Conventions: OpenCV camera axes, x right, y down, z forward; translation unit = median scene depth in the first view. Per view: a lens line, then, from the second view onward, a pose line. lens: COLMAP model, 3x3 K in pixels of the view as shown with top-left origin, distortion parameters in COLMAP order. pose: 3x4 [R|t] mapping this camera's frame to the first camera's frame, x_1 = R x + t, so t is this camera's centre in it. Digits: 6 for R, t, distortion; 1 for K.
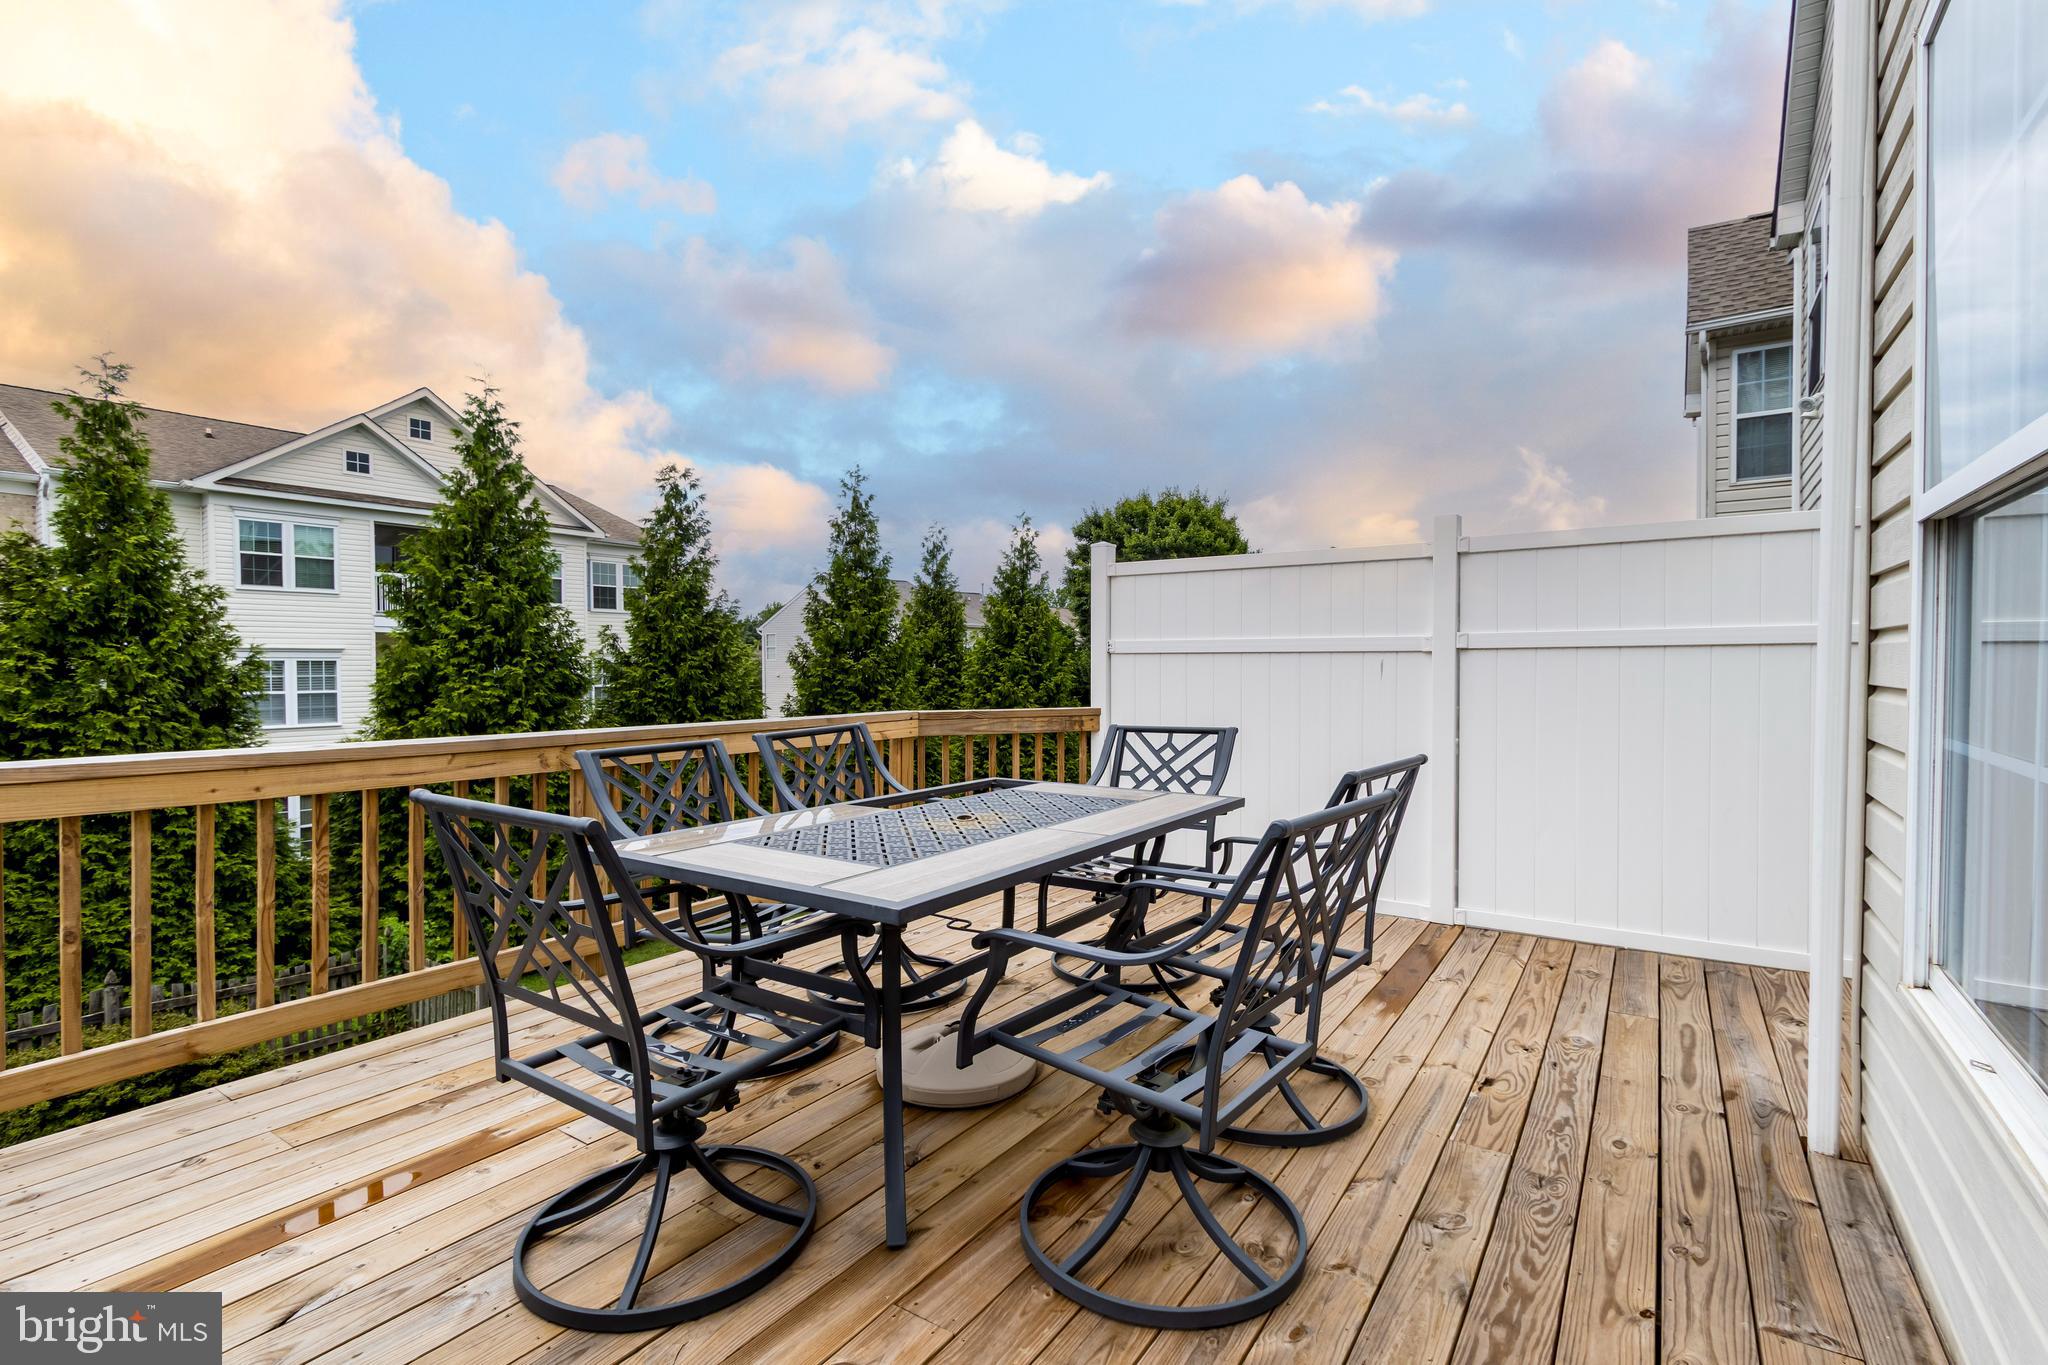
lens RADIAL K [[936.3, 0, 1030.8], [0, 936.3, 682.0], [0, 0, 1]] dist [0.001572, 0.000784]
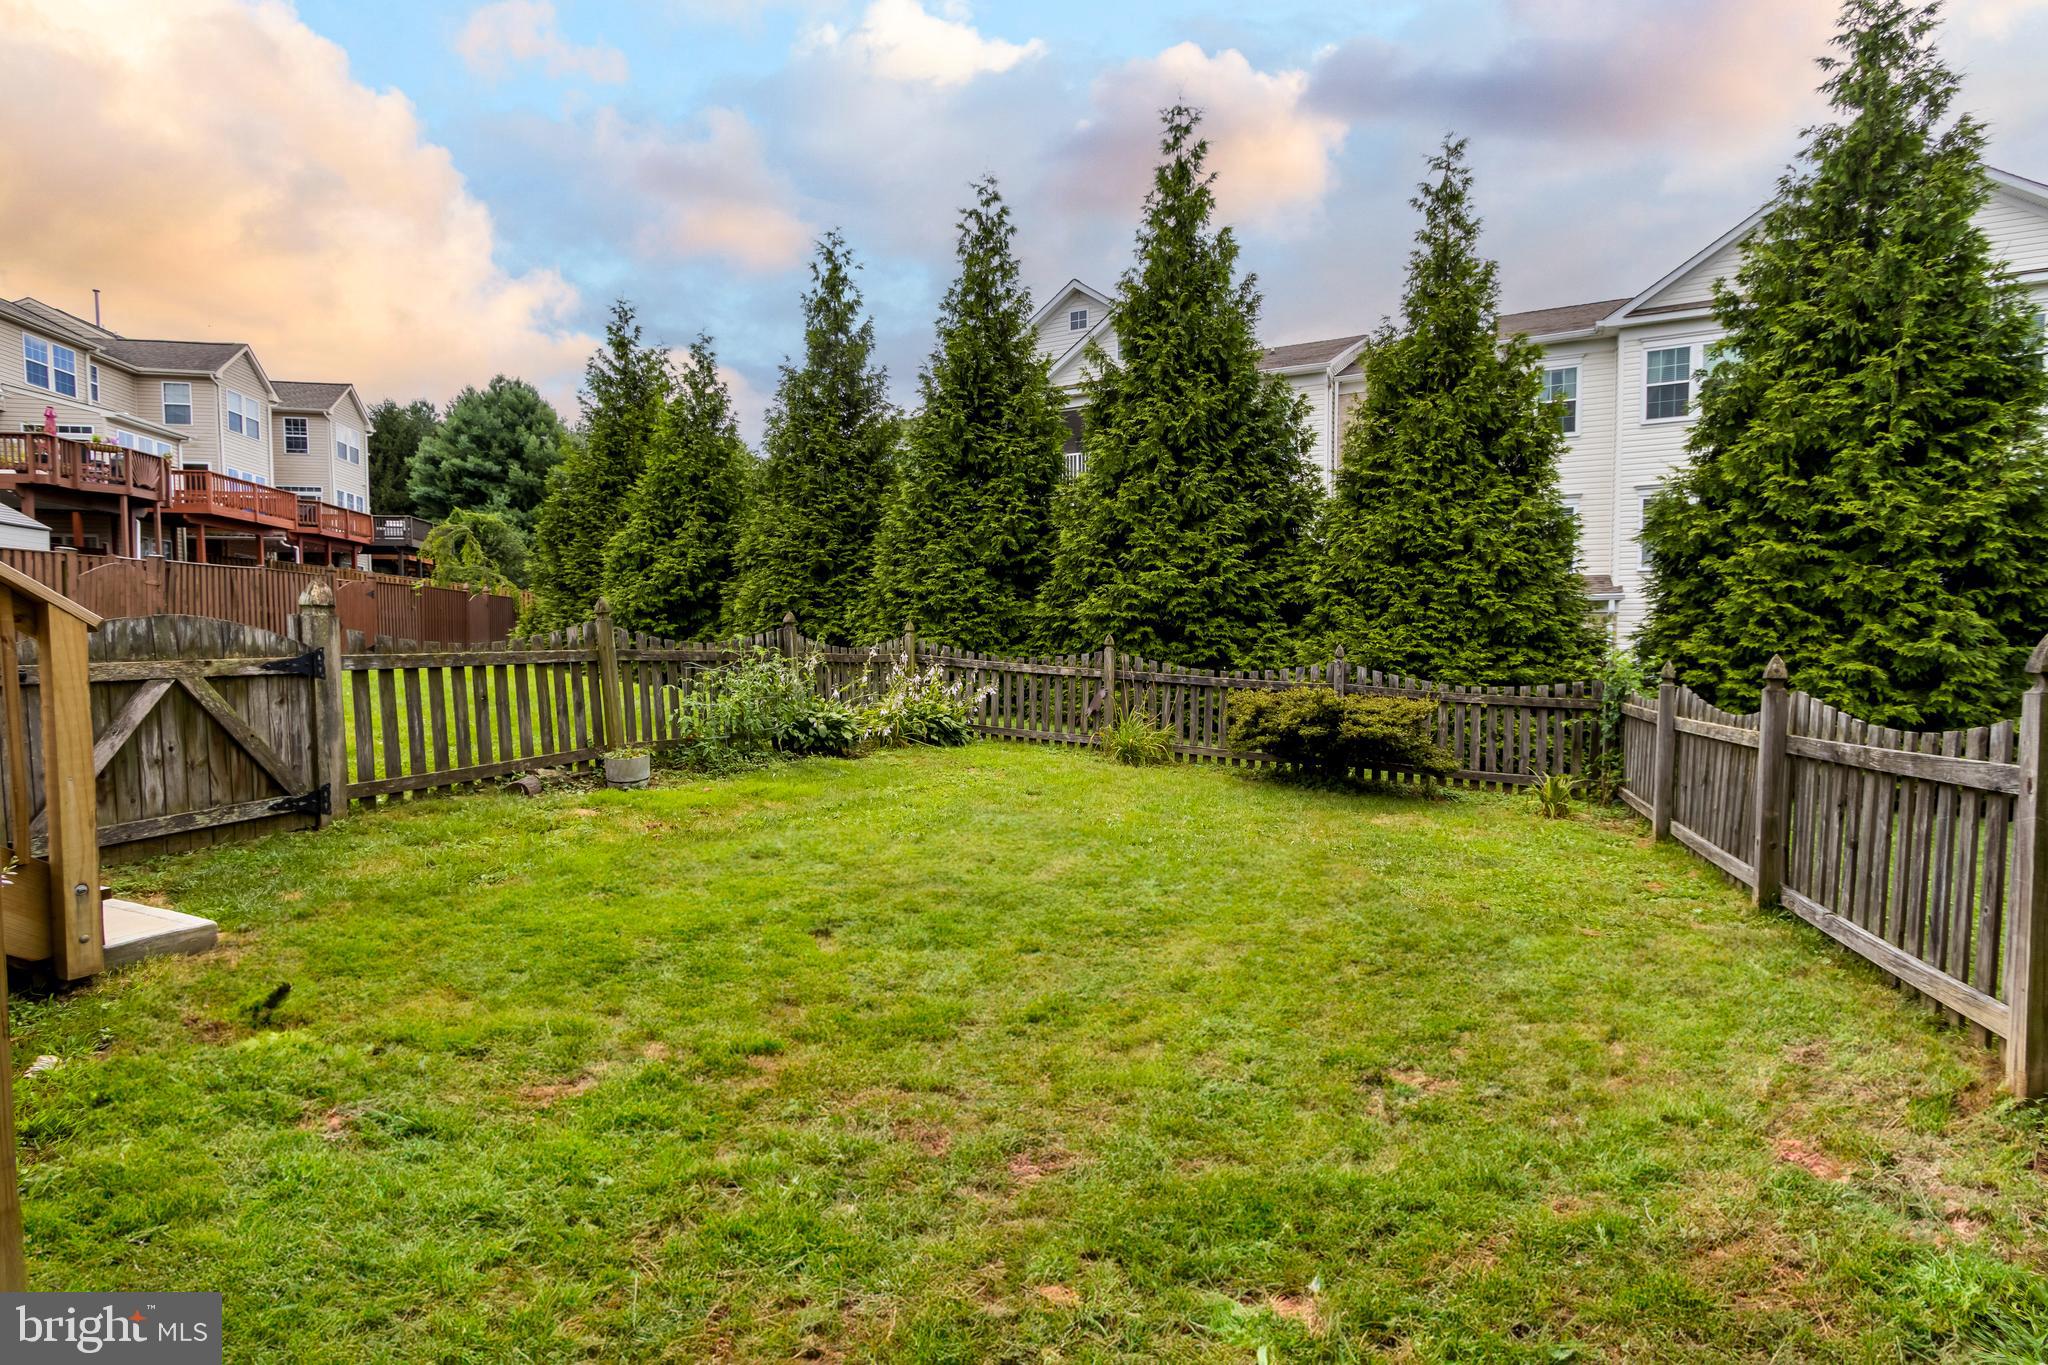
lens RADIAL K [[936.3, 0, 1030.8], [0, 936.3, 682.0], [0, 0, 1]] dist [0.001572, 0.000784]
pose [[0.184591, 0.043777, -0.981840, -0.000265], [-0.015196, 0.999015, 0.041685, 0.251000], [0.982698, 0.007225, 0.185075, 0.371490]]
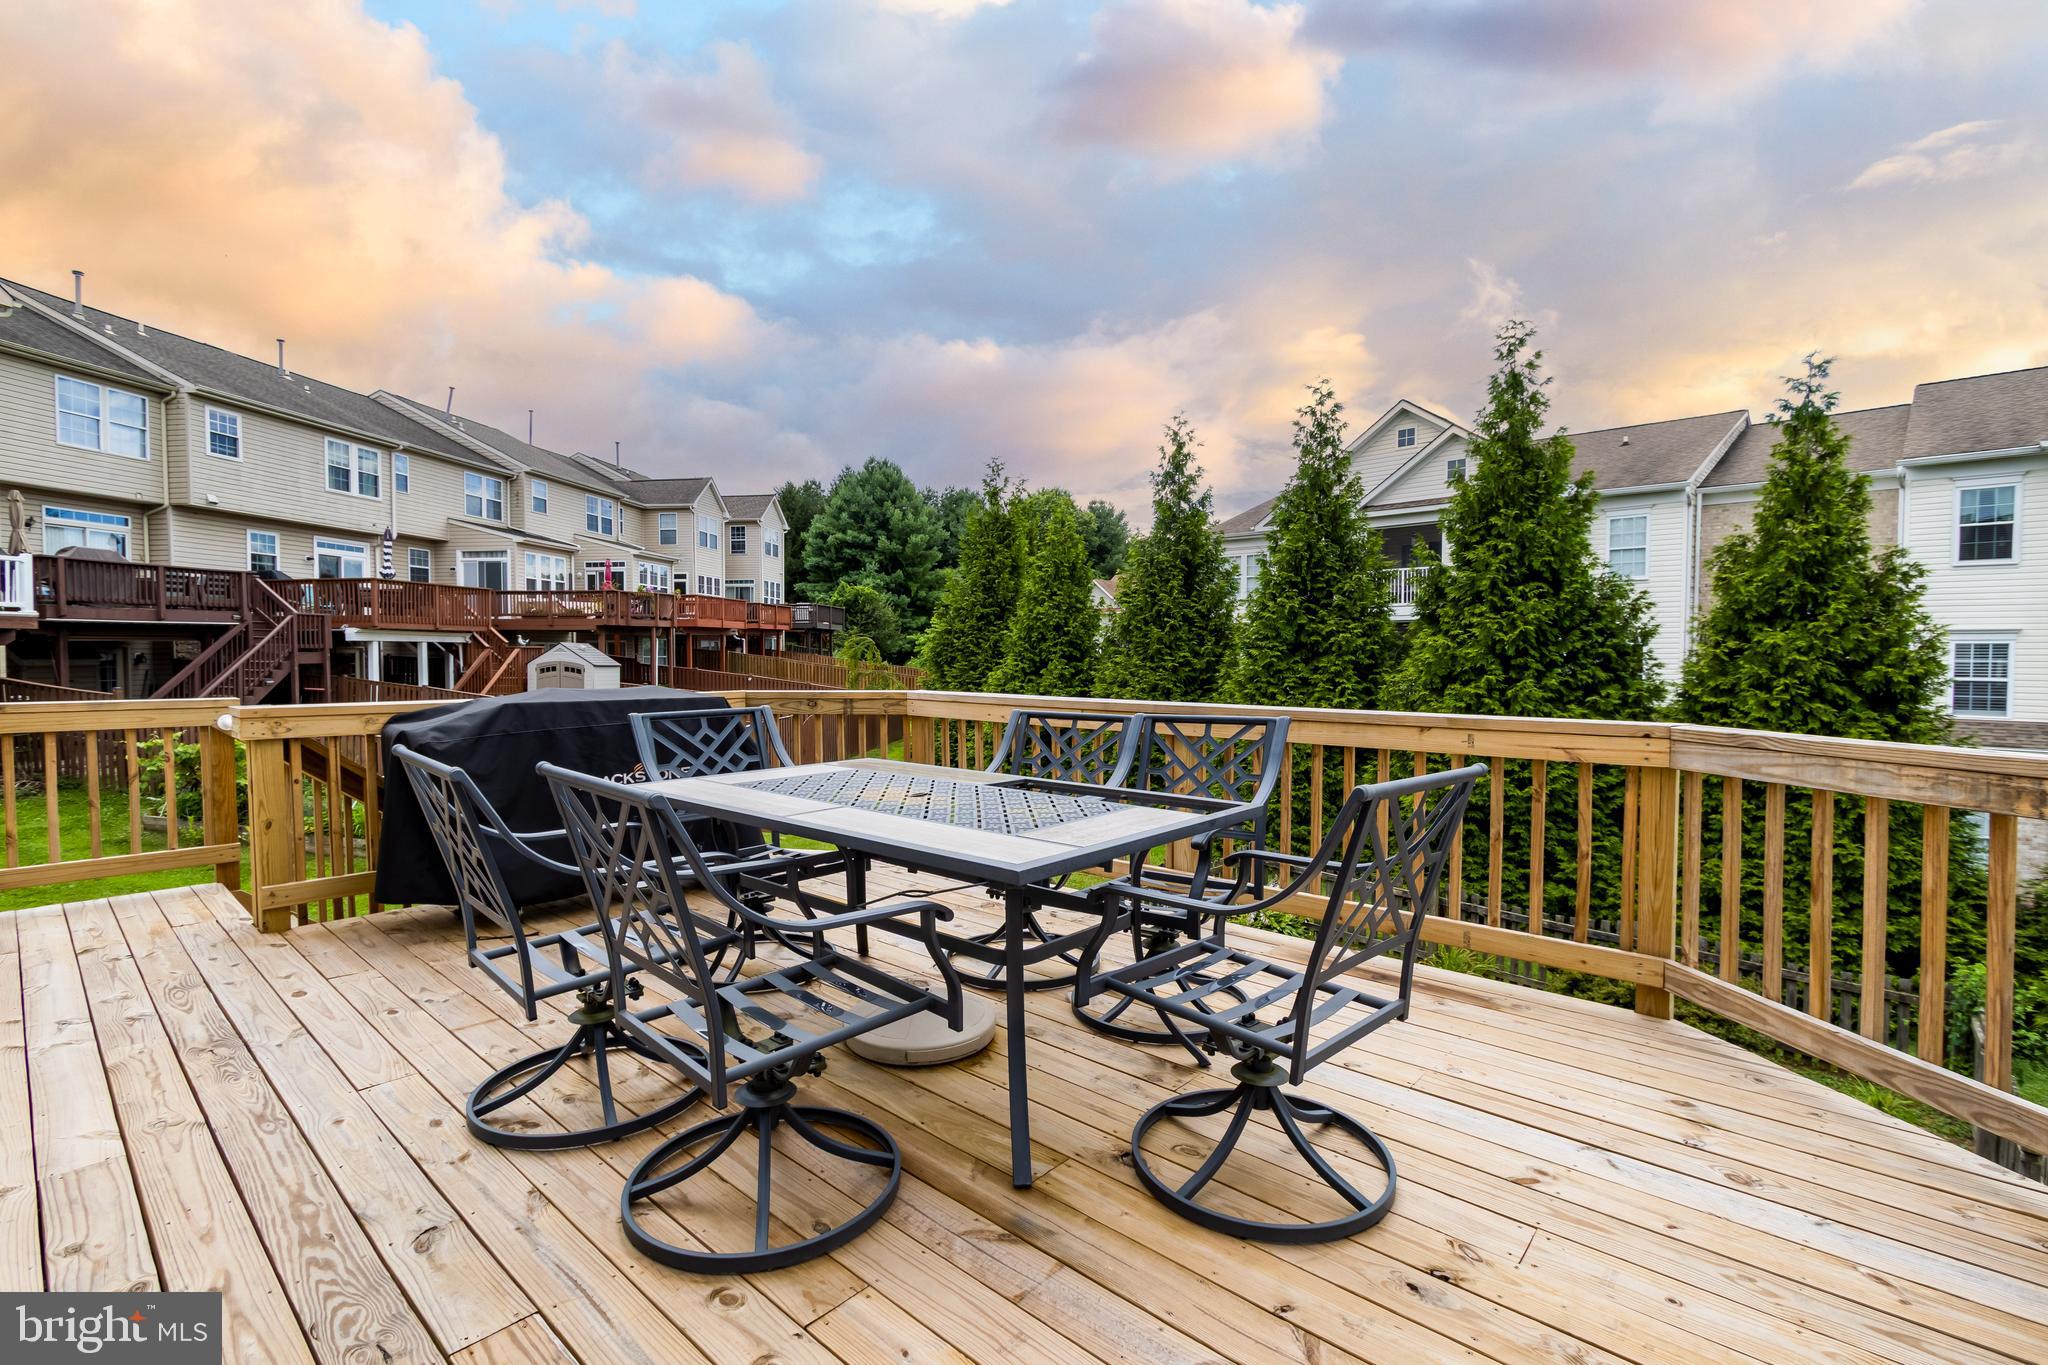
lens RADIAL K [[936.3, 0, 1030.8], [0, 936.3, 682.0], [0, 0, 1]] dist [0.001572, 0.000784]
pose [[-0.134833, 0.037434, -0.990161, 0.220222], [-0.020088, 0.998977, 0.040502, -0.005708], [0.990665, 0.025351, -0.133943, 0.298322]]
